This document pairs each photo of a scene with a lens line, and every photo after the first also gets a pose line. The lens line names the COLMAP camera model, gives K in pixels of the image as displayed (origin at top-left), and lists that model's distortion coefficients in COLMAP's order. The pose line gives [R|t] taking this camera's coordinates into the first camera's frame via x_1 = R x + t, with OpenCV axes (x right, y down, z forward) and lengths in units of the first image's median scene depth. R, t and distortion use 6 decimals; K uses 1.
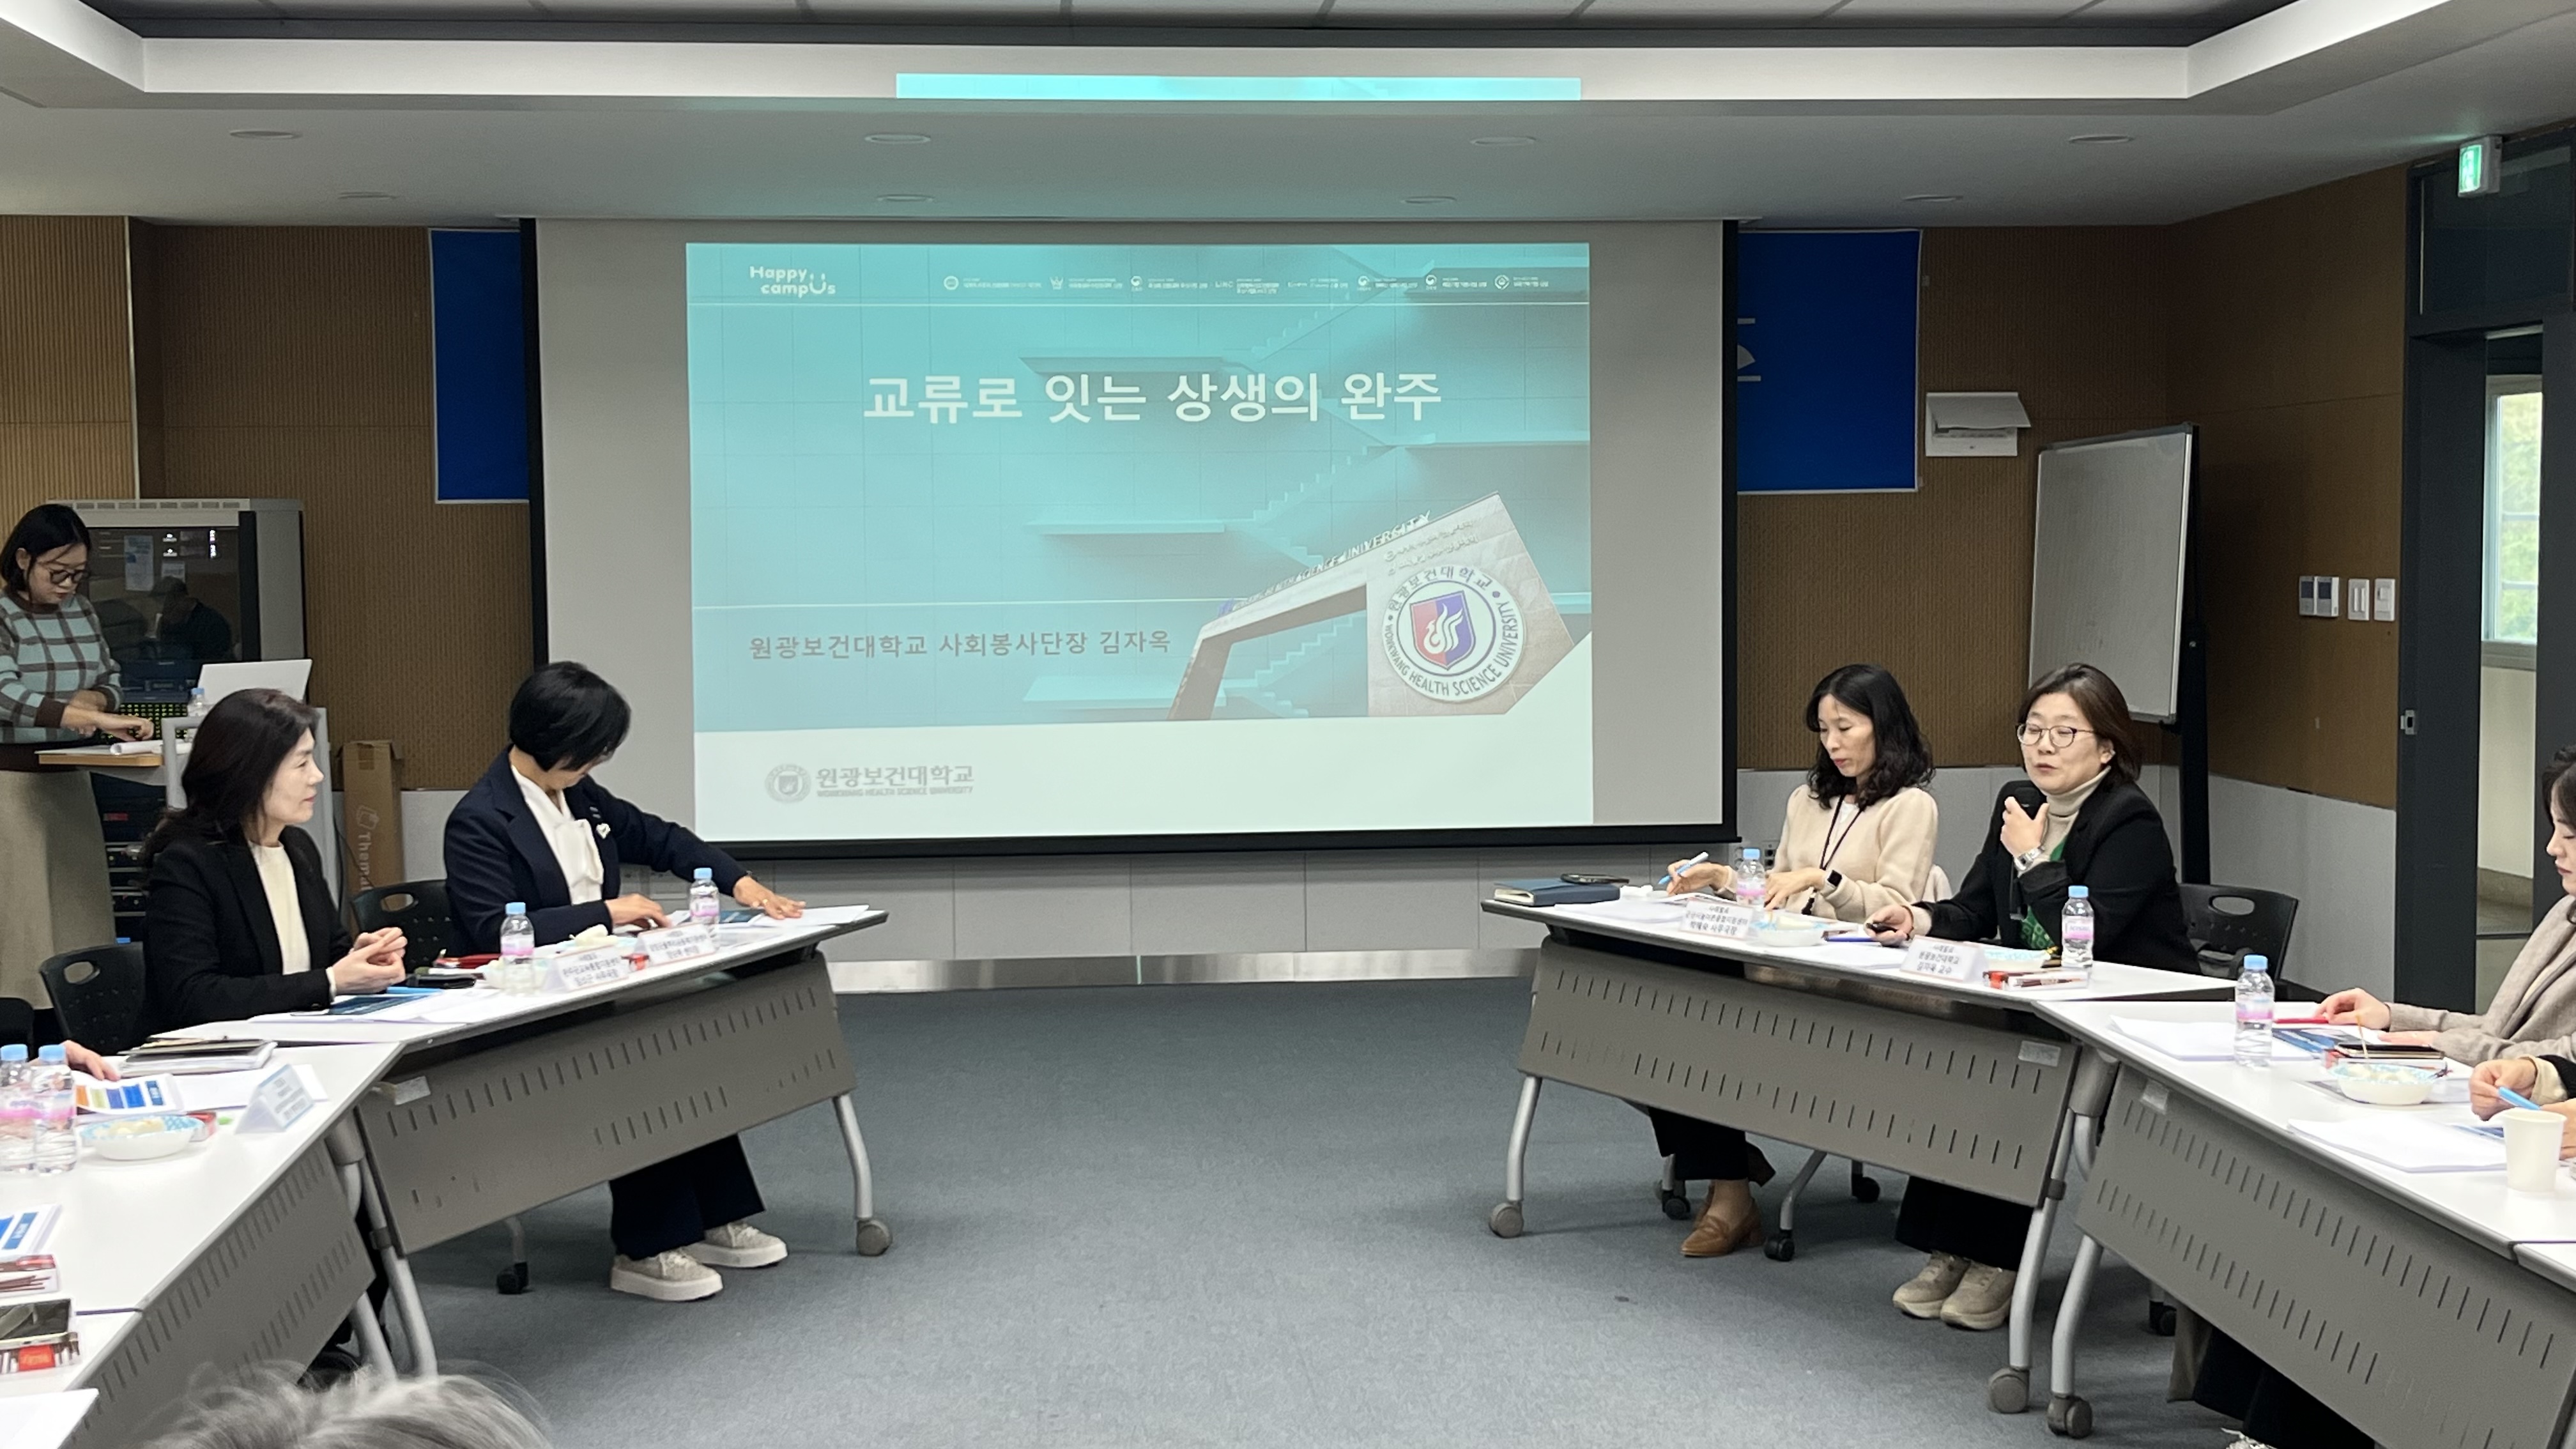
lens RADIAL K [[3141.8, 0, 1285.8], [0, 3141.8, 731.1], [0, 0, 1]] dist [0.049762, 0.000000]
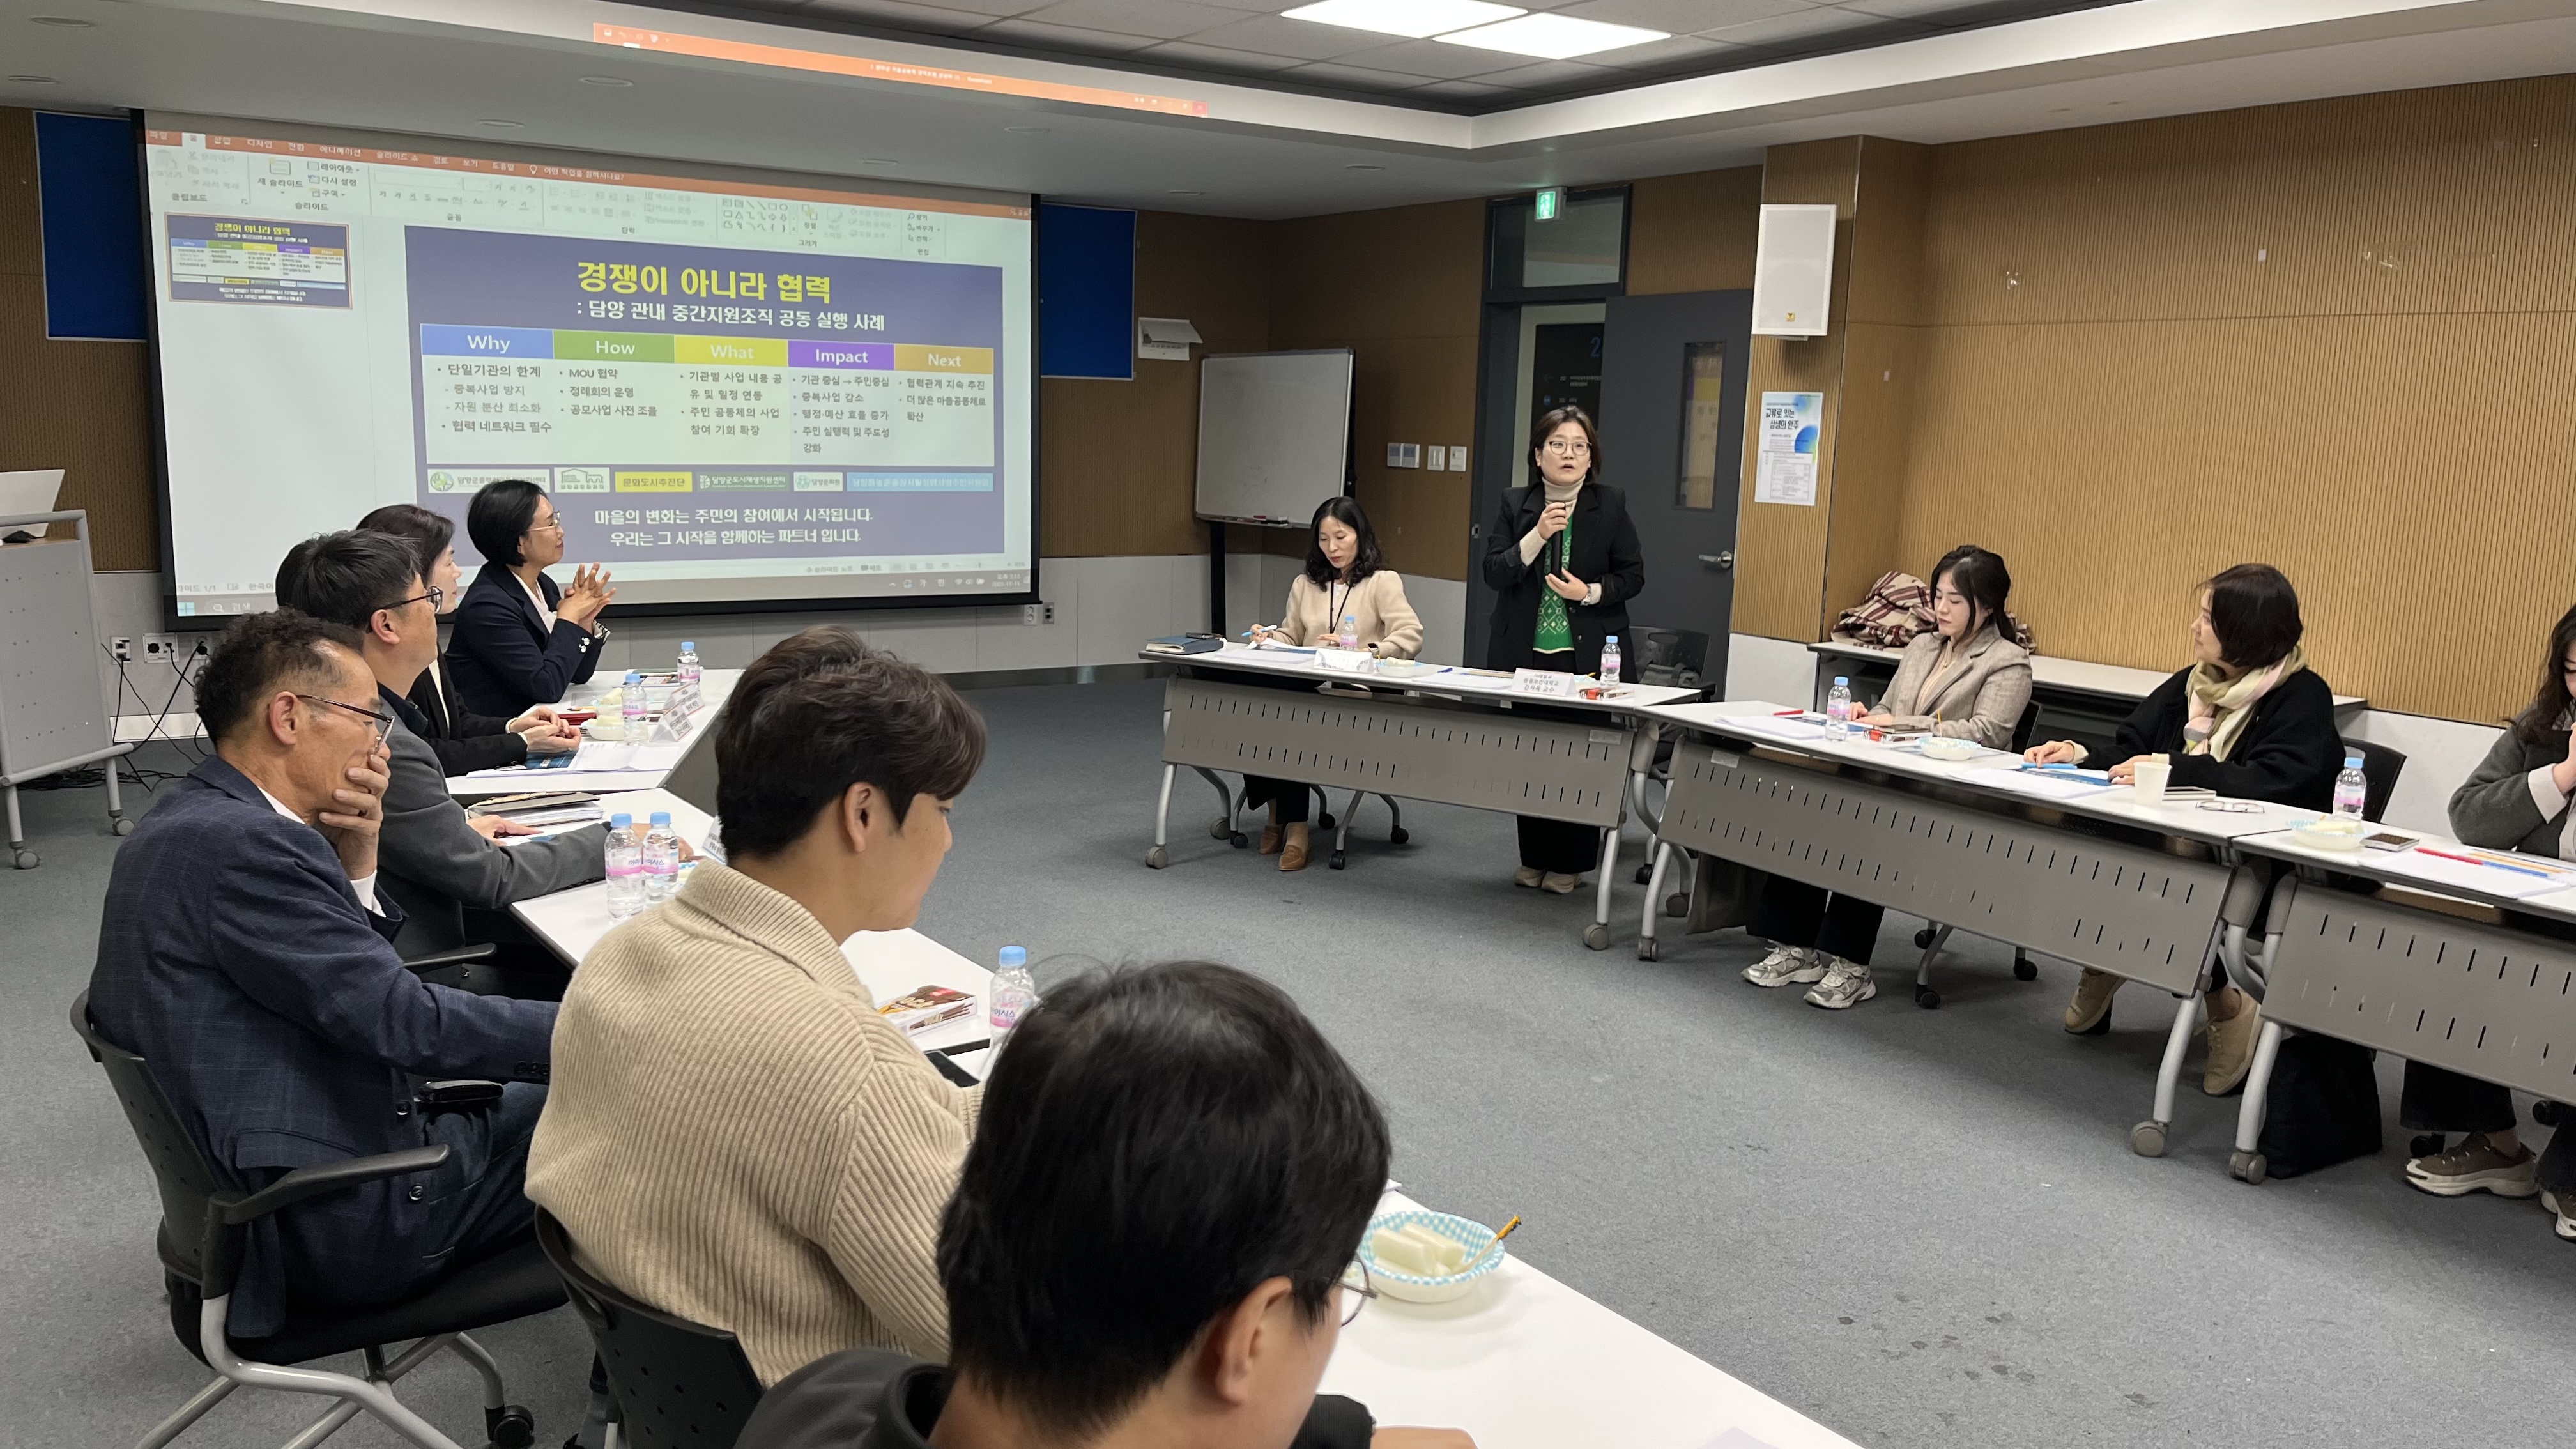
lens RADIAL K [[1946.1, 0, 1248.7], [0, 1946.1, 718.9], [0, 0, 1]] dist [0.050022, -0.024877]
pose [[0.889928, -0.040617, 0.454288, -0.310126], [-0.005611, 0.994976, 0.099952, -0.007392], [-0.456066, -0.091499, 0.885230, 0.134504]]
